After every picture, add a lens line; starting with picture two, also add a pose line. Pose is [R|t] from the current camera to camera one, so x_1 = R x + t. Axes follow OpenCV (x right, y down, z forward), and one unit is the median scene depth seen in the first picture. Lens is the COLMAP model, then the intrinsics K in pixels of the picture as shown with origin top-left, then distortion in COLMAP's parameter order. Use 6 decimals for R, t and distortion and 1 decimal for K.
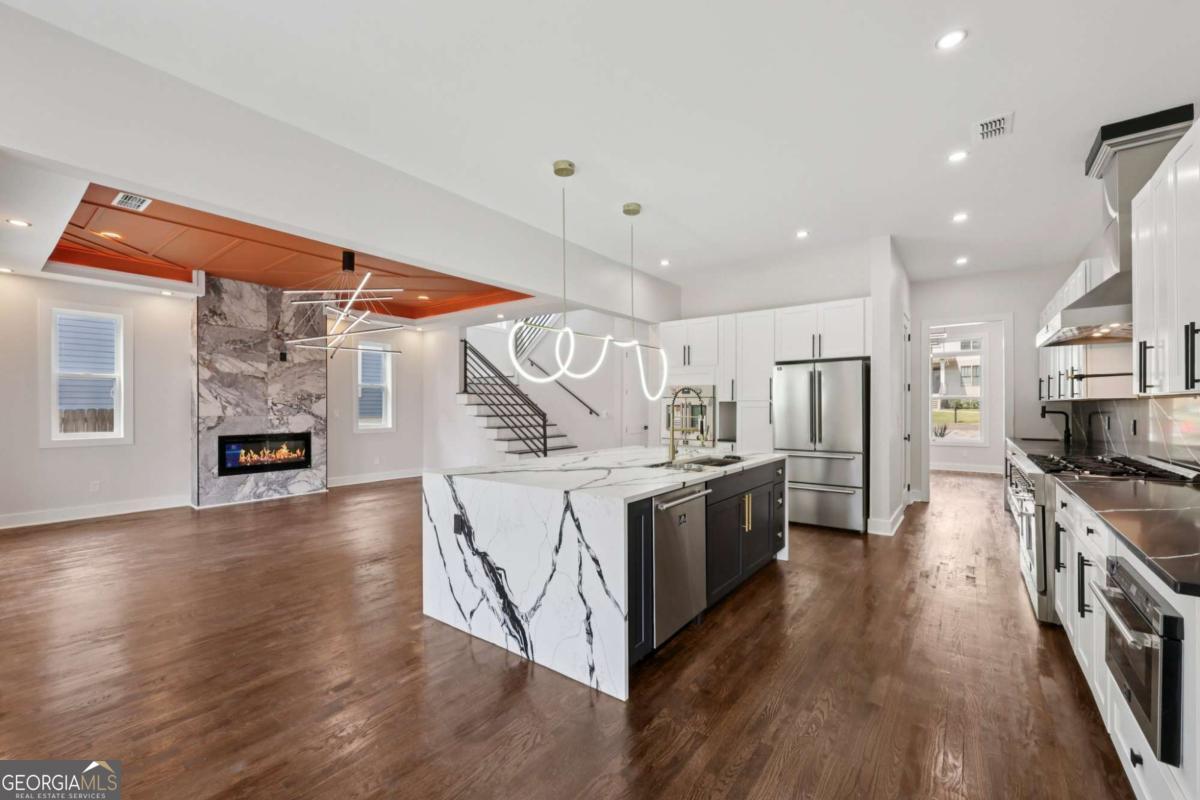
lens RADIAL K [[484.7, 0, 601.4], [0, 484.7, 406.7], [0, 0, 1]] dist [-0.004395, 0.001738]
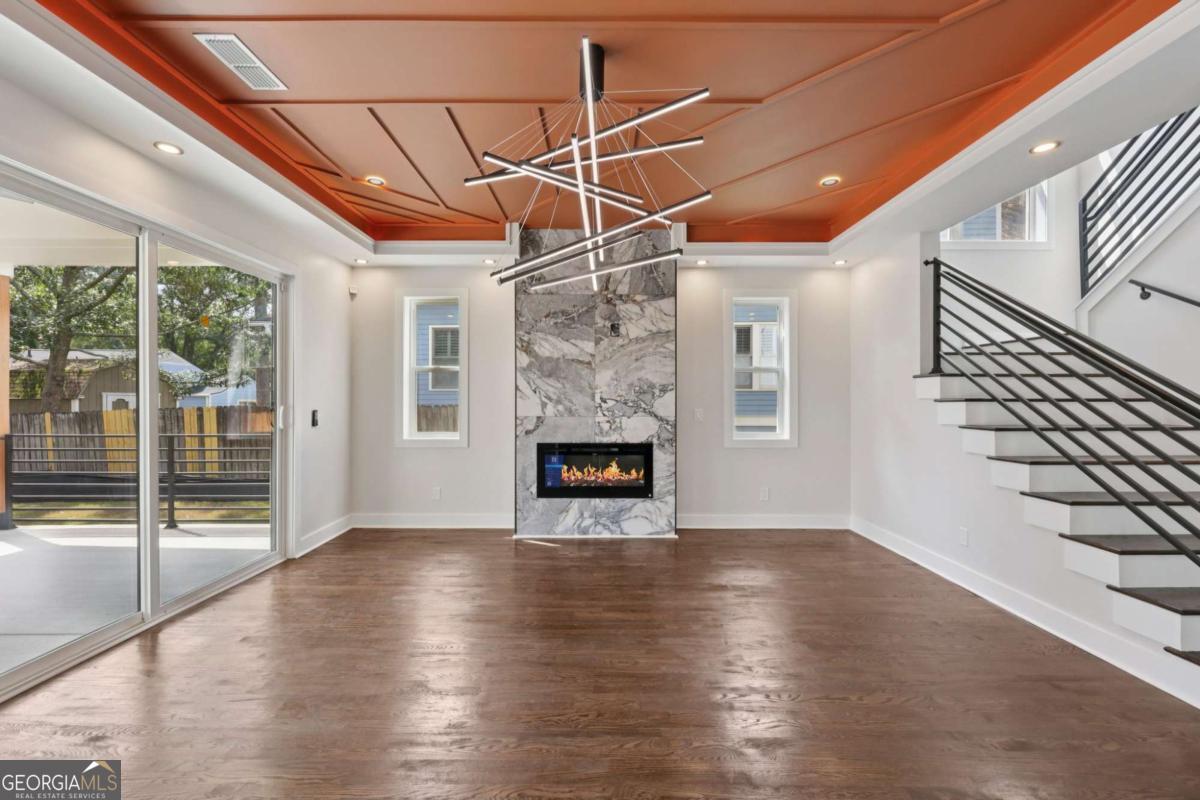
lens RADIAL K [[484.7, 0, 594.6], [0, 484.7, 402.1], [0, 0, 1]] dist [-0.004395, 0.001738]
pose [[0.599476, 0.001155, -0.800392, -0.138894], [-0.001356, 0.999999, 0.000427, -0.002731], [0.800391, 0.000829, 0.599477, 0.598505]]
